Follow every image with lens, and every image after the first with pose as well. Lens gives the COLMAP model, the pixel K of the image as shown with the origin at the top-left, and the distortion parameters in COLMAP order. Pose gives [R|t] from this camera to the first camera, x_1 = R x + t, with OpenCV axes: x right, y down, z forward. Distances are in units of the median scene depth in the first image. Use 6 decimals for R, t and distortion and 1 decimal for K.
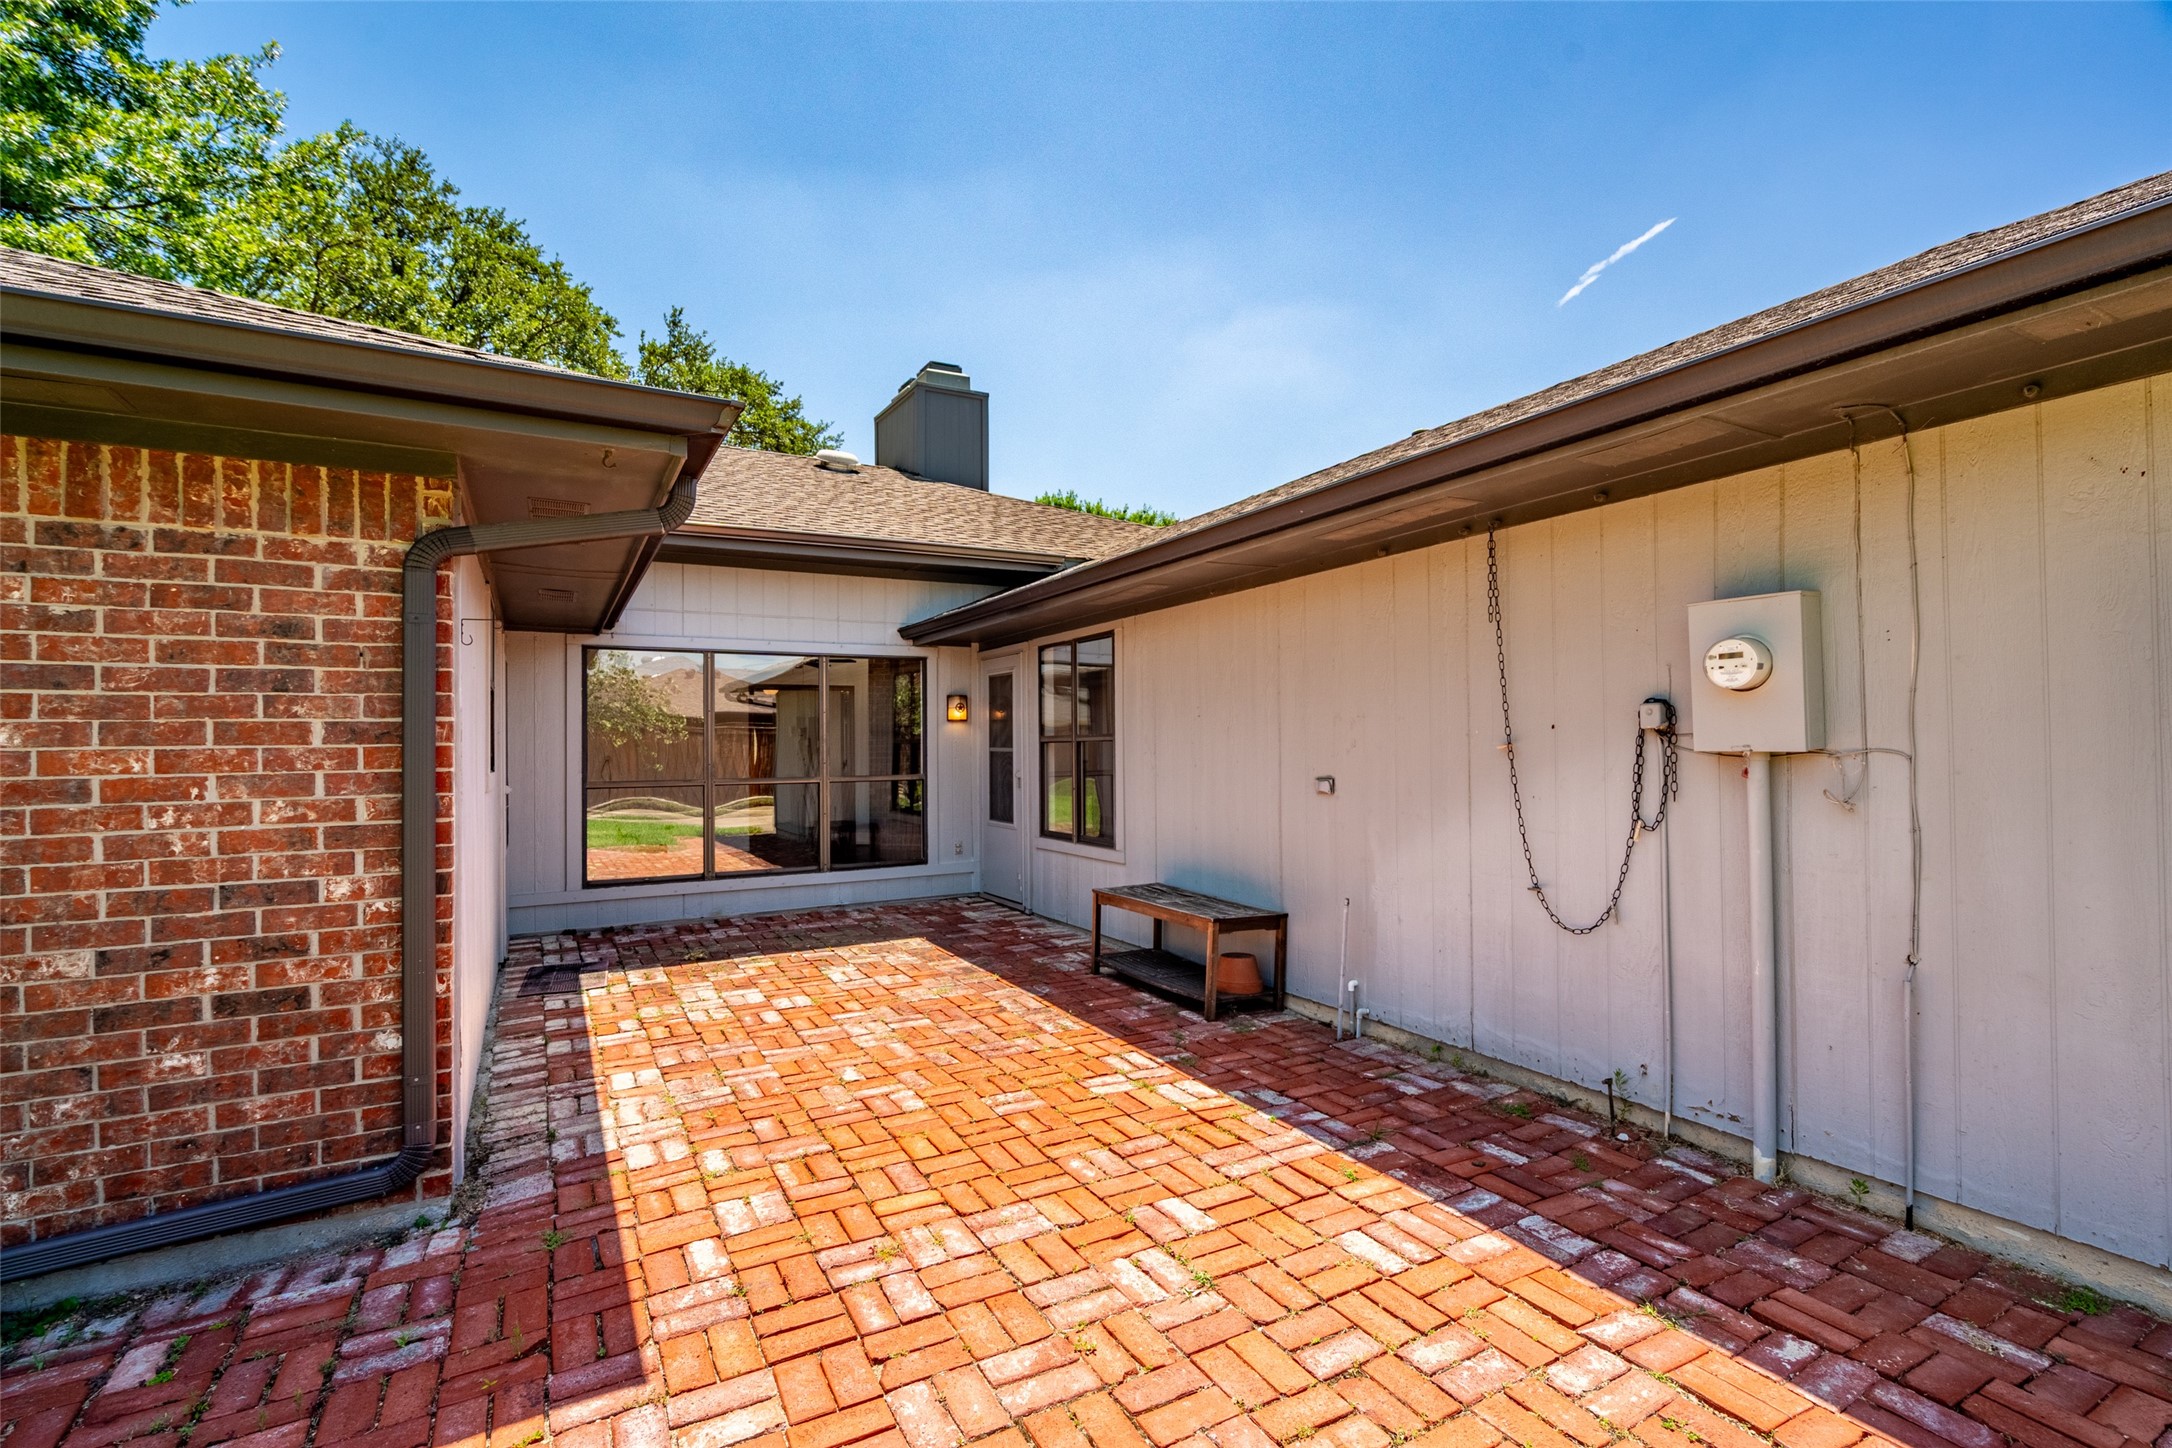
lens RADIAL K [[973.5, 0, 1081.9], [0, 973.5, 731.4], [0, 0, 1]] dist [-0.006476, 0.001583]
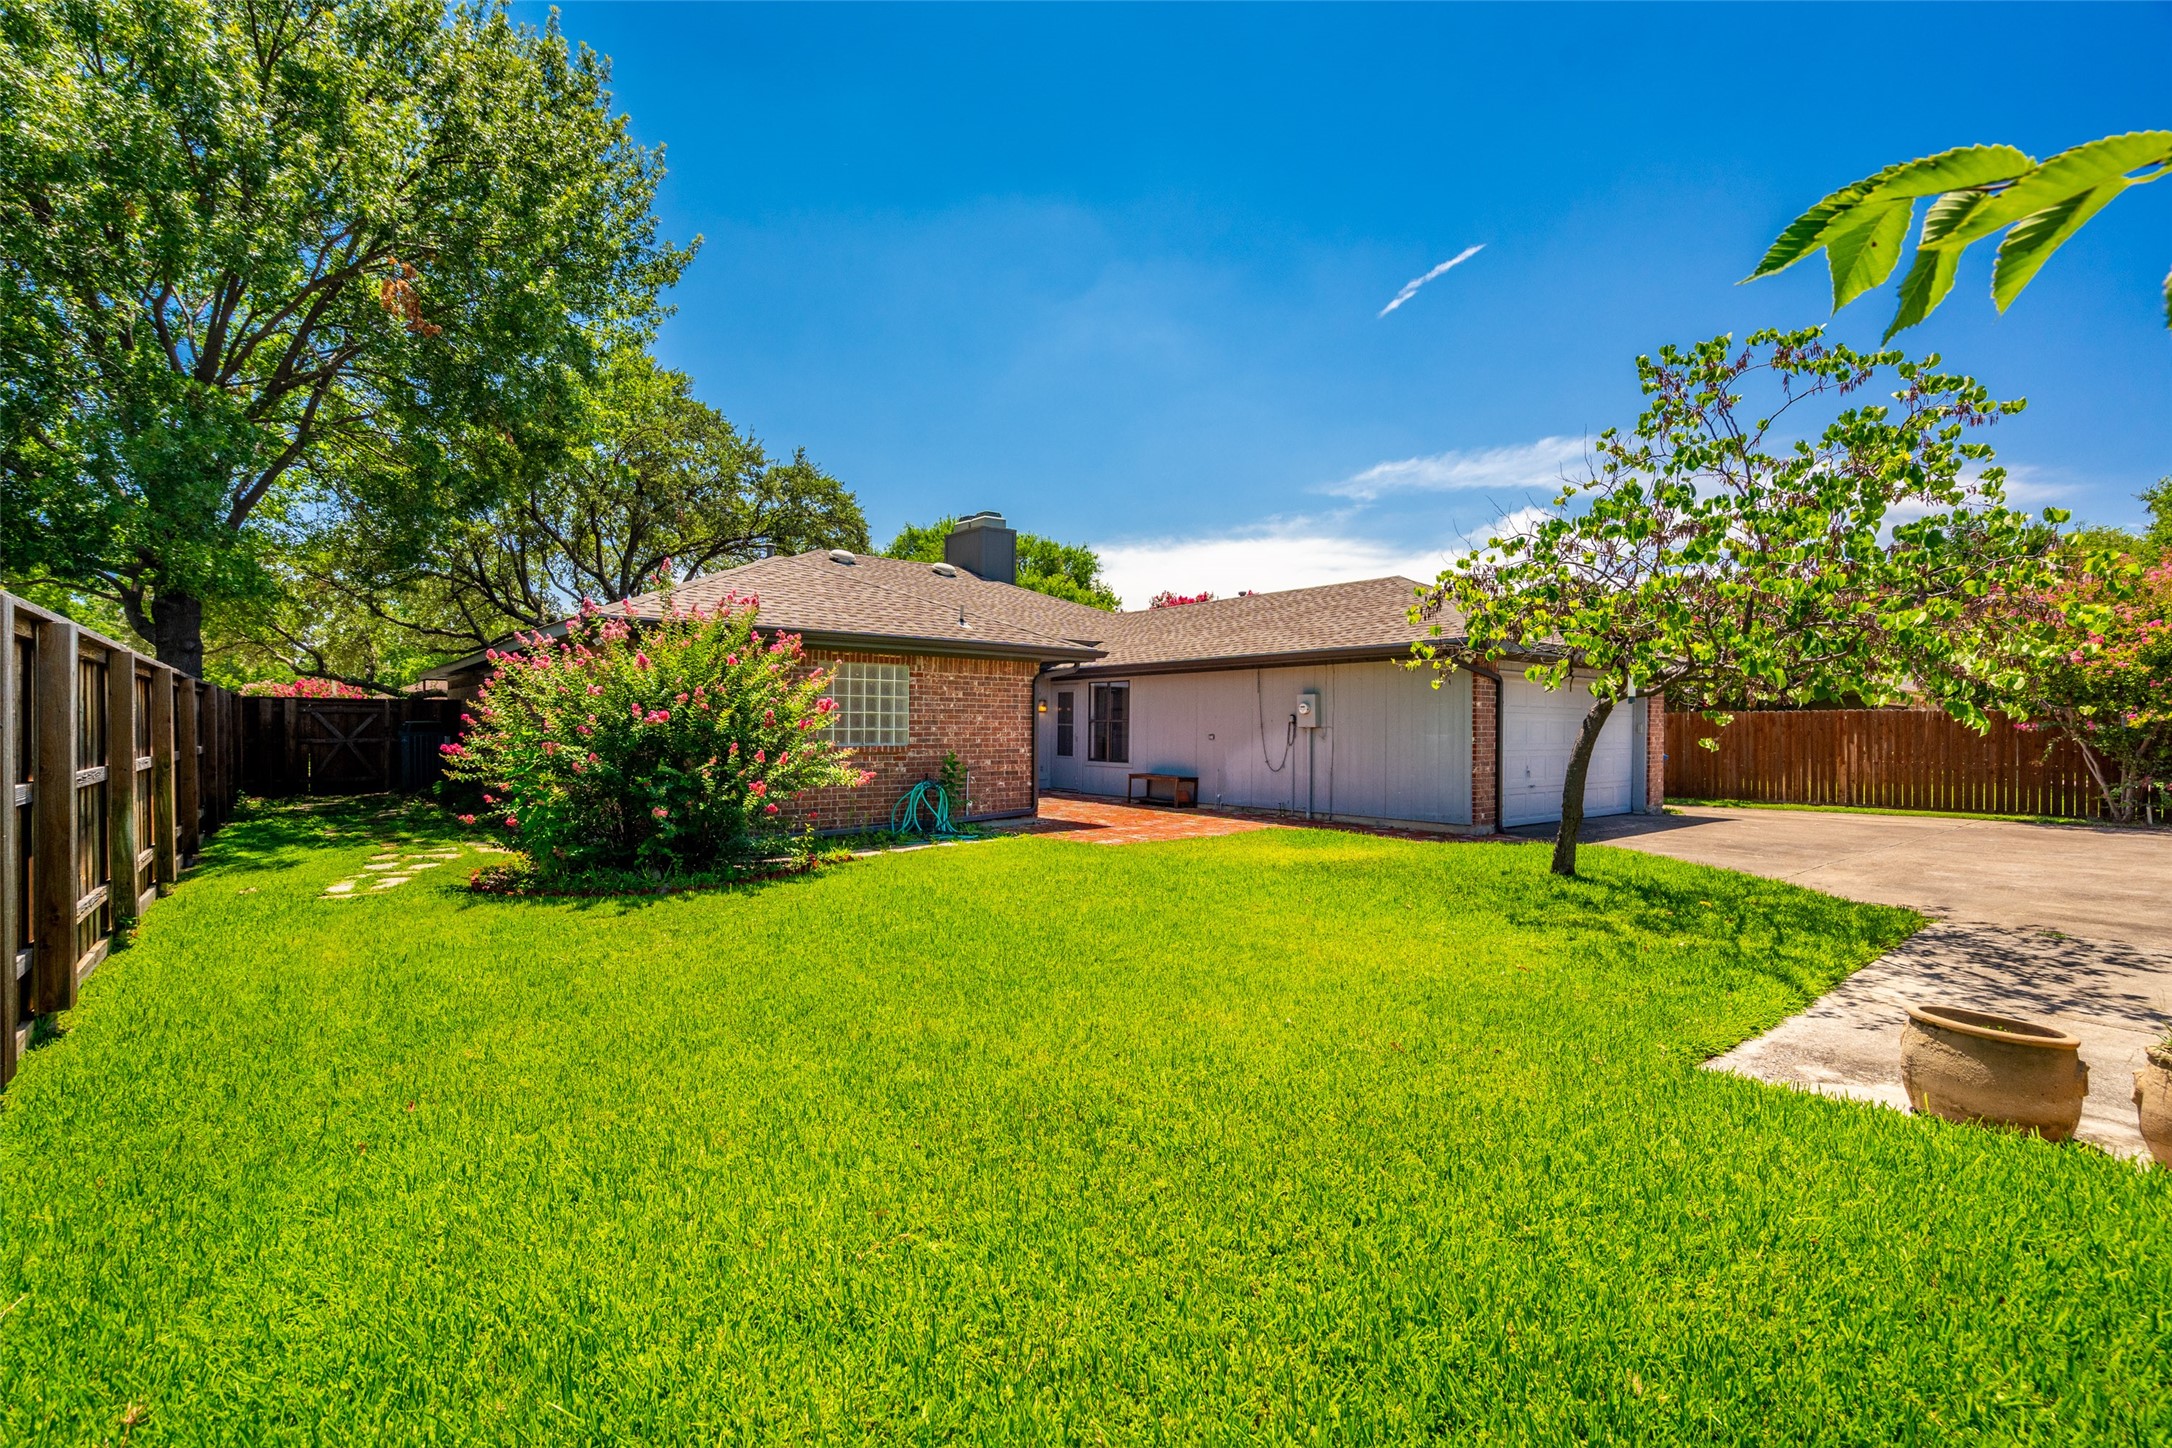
lens RADIAL K [[973.5, 0, 1081.9], [0, 973.5, 731.4], [0, 0, 1]] dist [-0.006476, 0.001583]
pose [[0.984493, 0.015348, 0.174754, -0.743673], [-0.018822, 0.999657, 0.018236, -0.014174], [-0.174414, -0.021243, 0.984443, -2.126837]]
